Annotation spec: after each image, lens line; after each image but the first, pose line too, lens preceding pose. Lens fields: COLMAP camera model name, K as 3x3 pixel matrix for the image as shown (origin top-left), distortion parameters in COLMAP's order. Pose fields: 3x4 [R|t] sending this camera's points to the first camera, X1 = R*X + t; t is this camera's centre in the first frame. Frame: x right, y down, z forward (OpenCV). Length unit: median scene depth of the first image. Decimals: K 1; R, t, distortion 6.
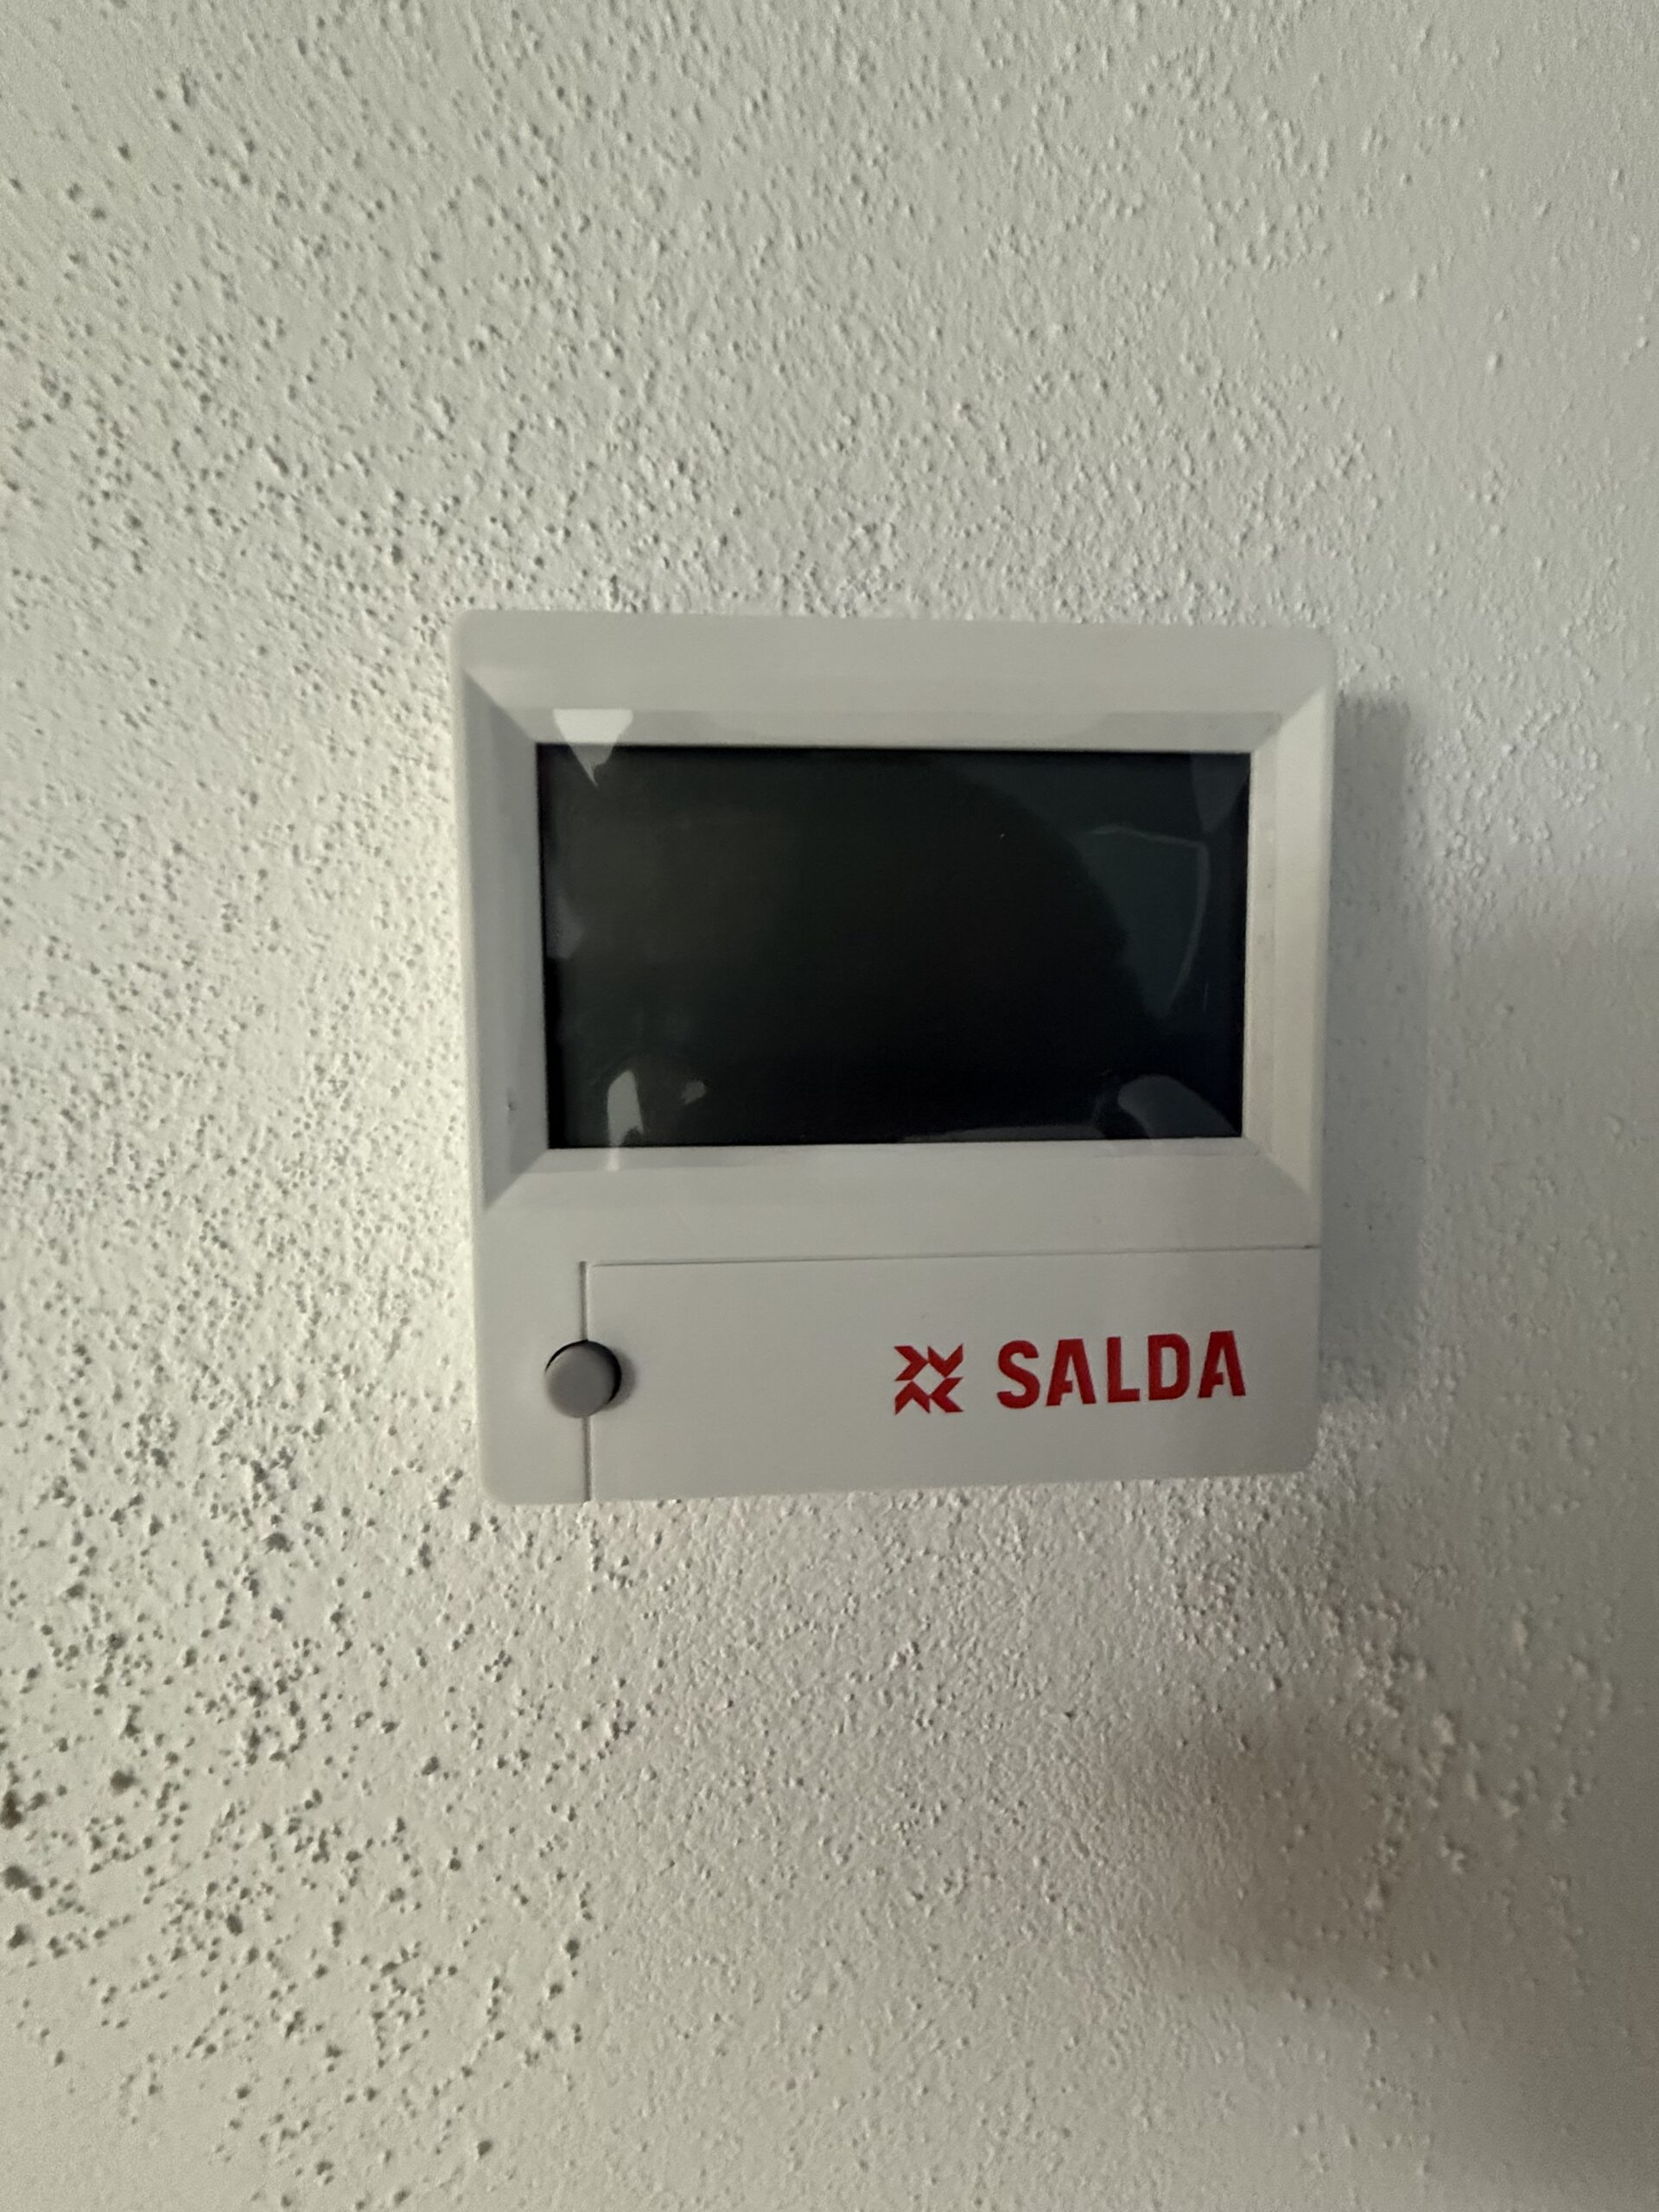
lens RADIAL K [[868.1, 0, 827.7], [0, 868.1, 1105.3], [0, 0, 1]] dist [0.001736, 0.000112]
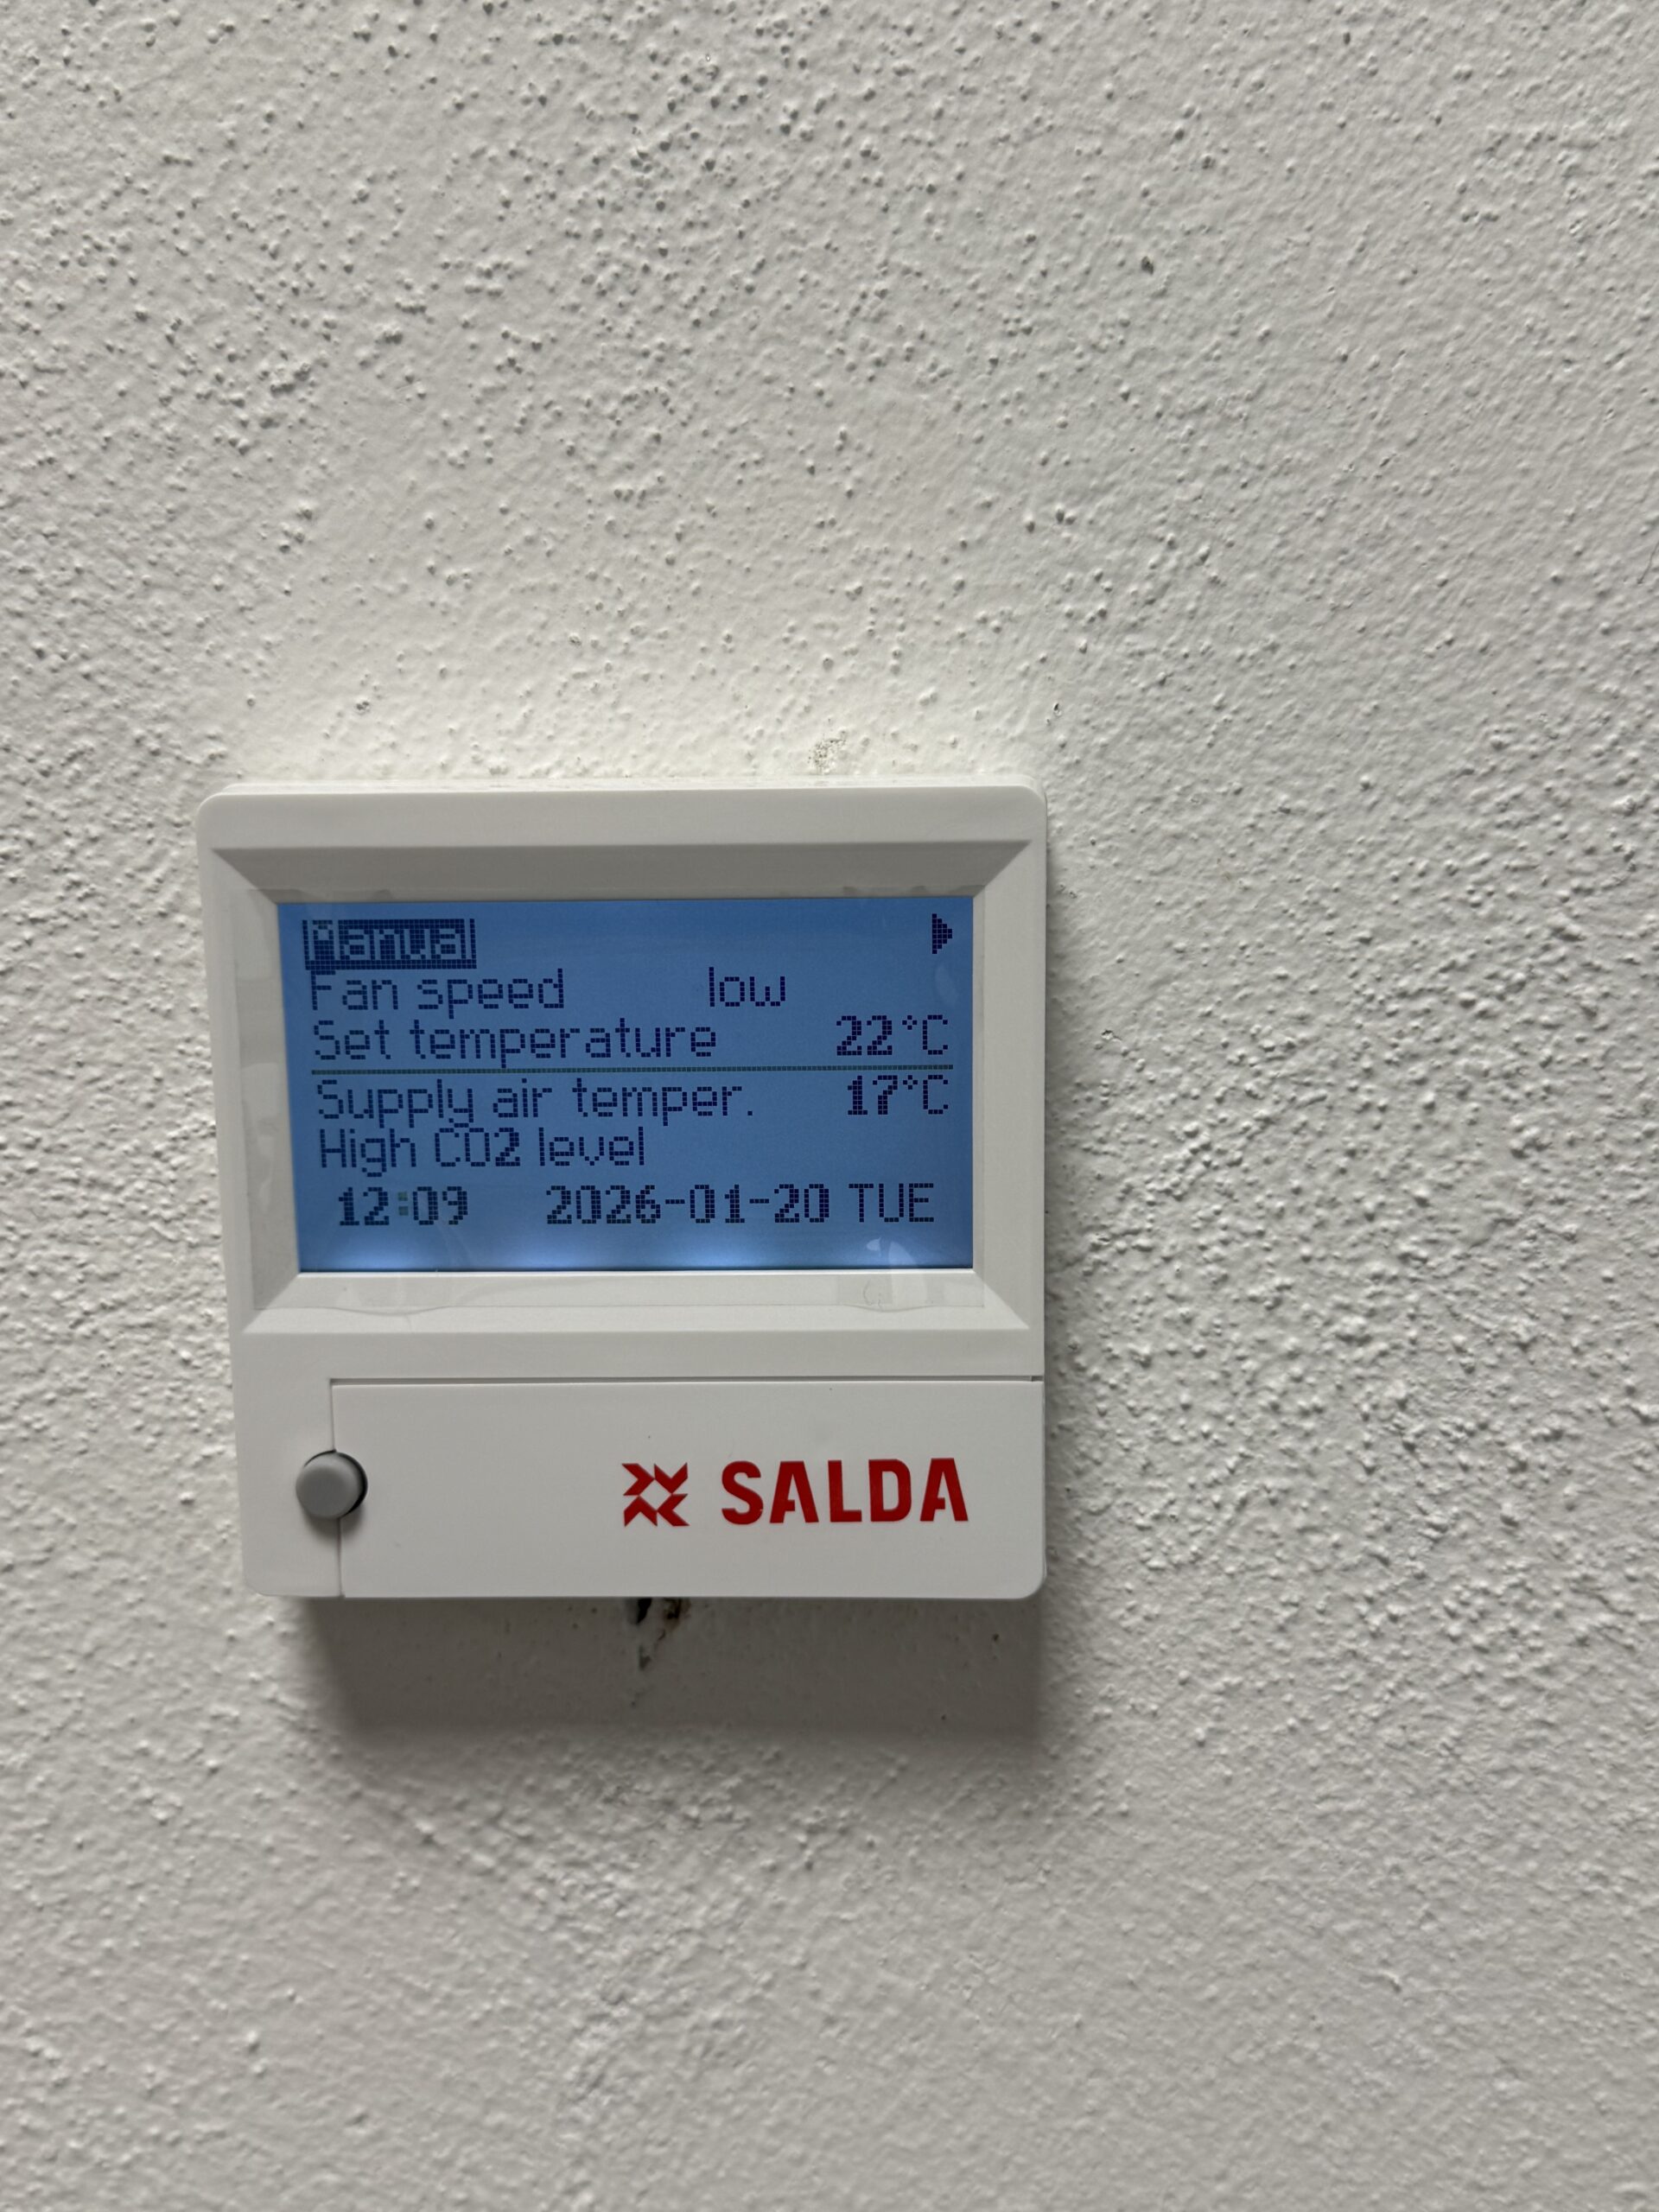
lens RADIAL K [[2377.7, 0, 829.6], [0, 2377.7, 1104.1], [0, 0, 1]] dist [0.154581, 0.000000]
pose [[0.994814, 0.014388, -0.100688, 0.607607], [-0.001368, 0.991747, 0.128204, -0.525074], [0.101701, -0.127401, 0.986623, -1.773409]]
